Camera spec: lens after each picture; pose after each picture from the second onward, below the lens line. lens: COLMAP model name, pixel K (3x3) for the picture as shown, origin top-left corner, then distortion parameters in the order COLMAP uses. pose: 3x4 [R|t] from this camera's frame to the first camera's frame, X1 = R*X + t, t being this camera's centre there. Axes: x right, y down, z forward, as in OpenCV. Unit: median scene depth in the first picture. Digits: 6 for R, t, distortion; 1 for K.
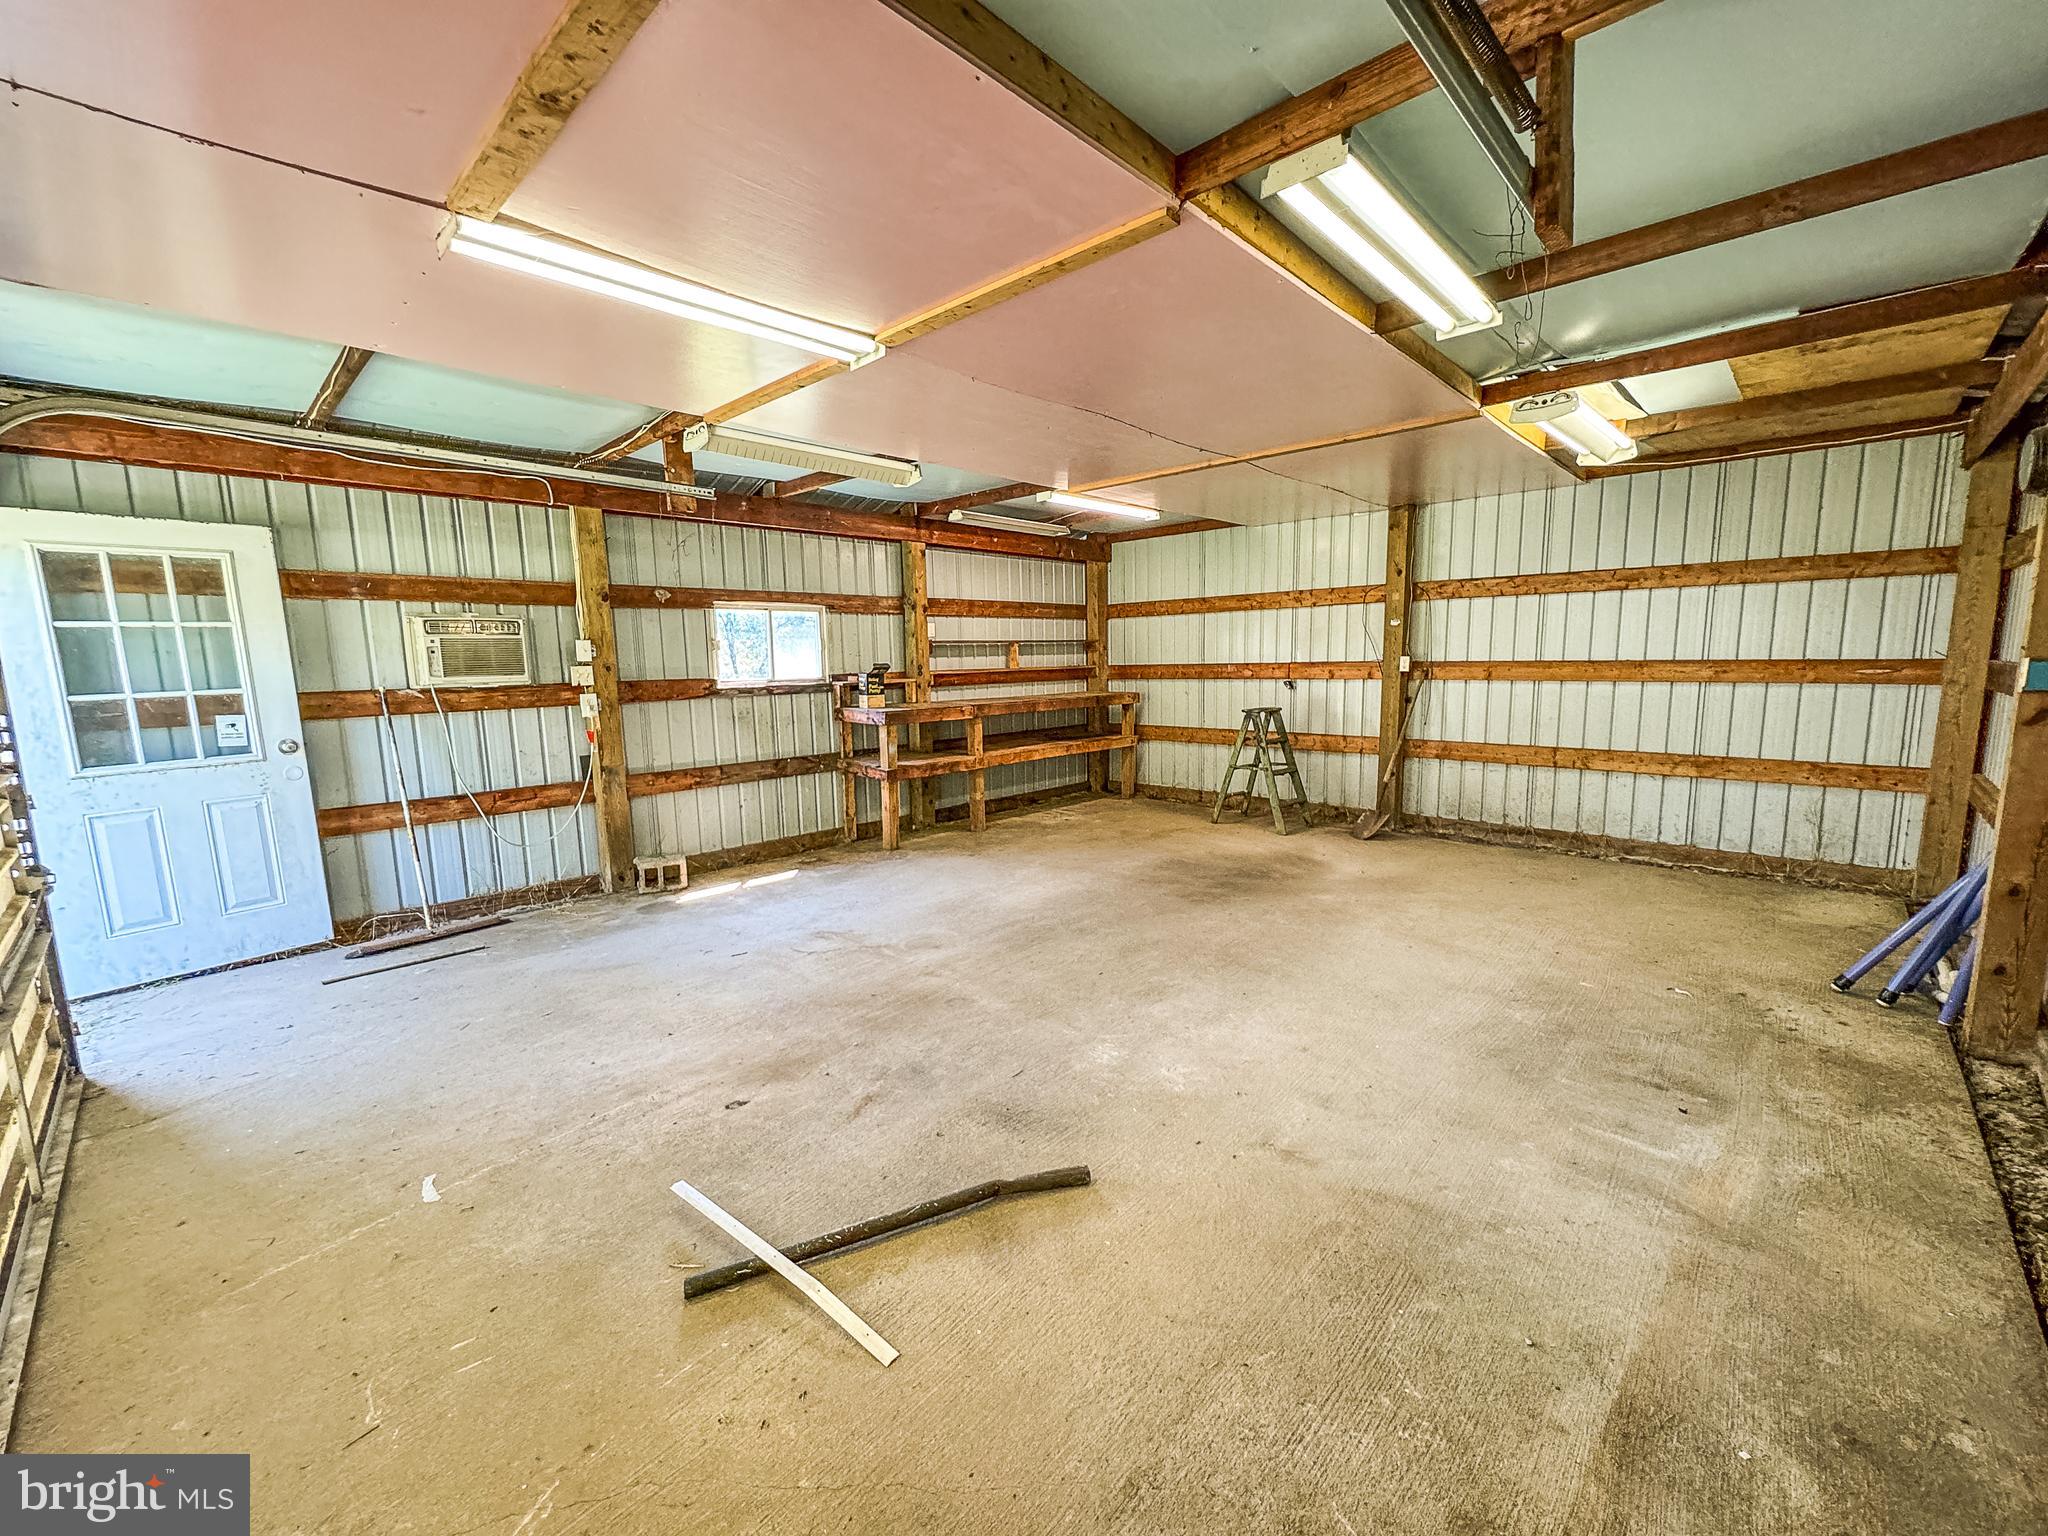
lens RADIAL K [[819.4, 0, 1021.5], [0, 819.4, 768.3], [0, 0, 1]] dist [-0.002581, -0.000342]
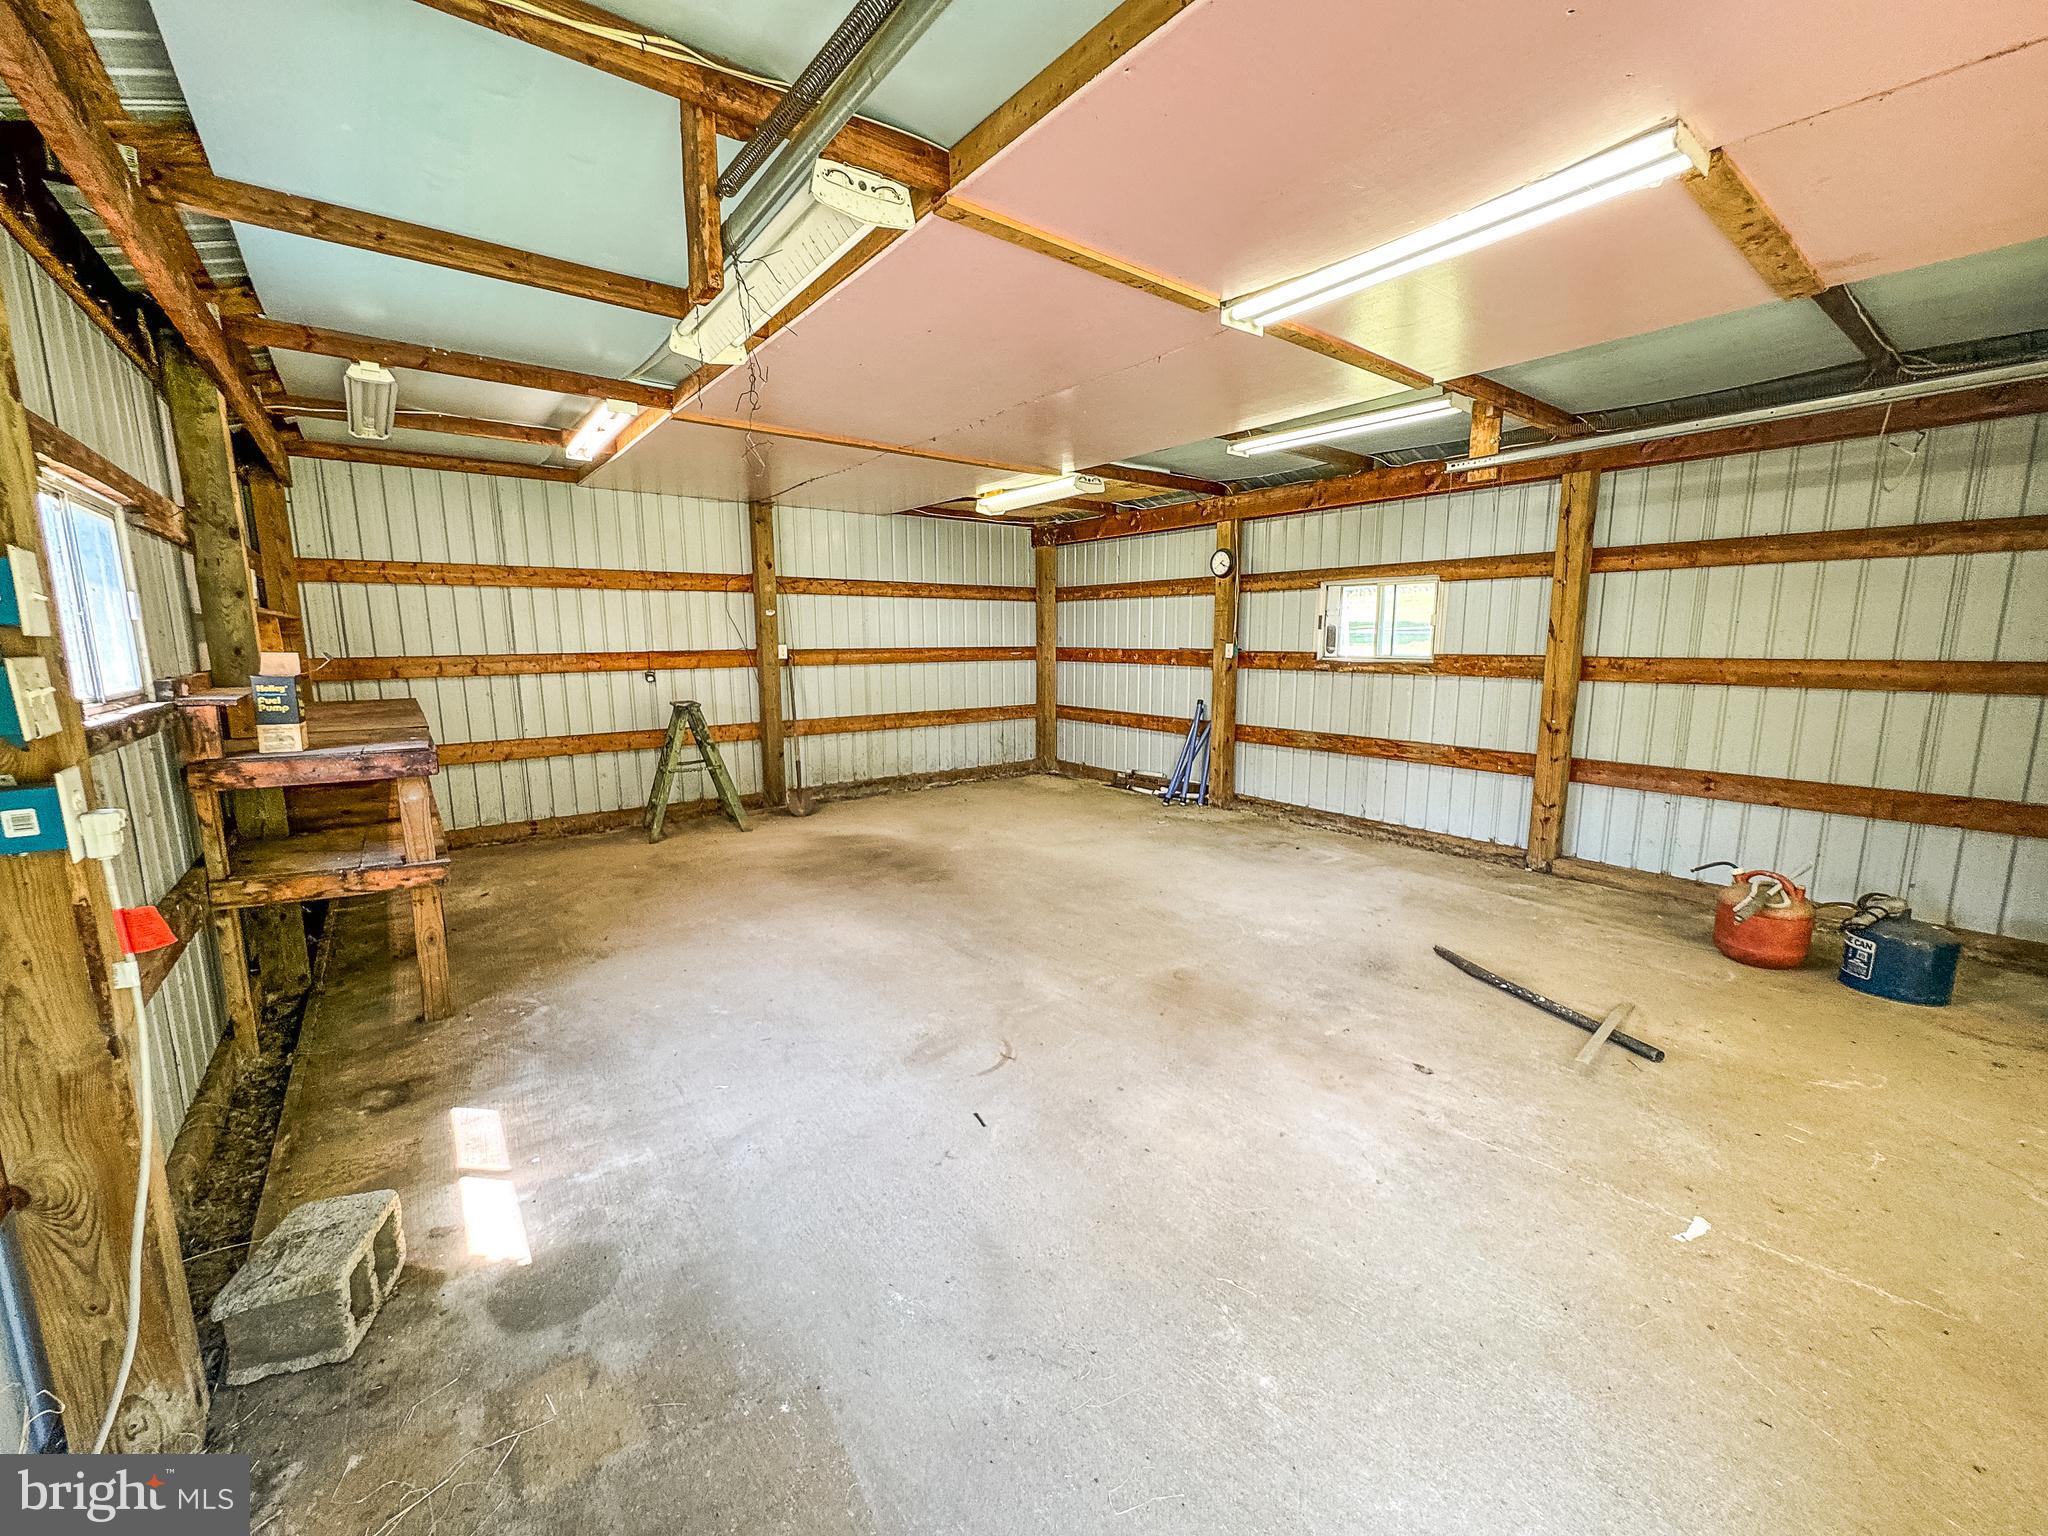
lens RADIAL K [[819.4, 0, 1023.4], [0, 819.4, 771.9], [0, 0, 1]] dist [-0.002581, -0.000342]
pose [[0.149096, -0.145437, 0.978069, -0.748235], [0.135103, 0.982845, 0.125552, -0.084551], [-0.979550, 0.113421, 0.166187, 0.693566]]
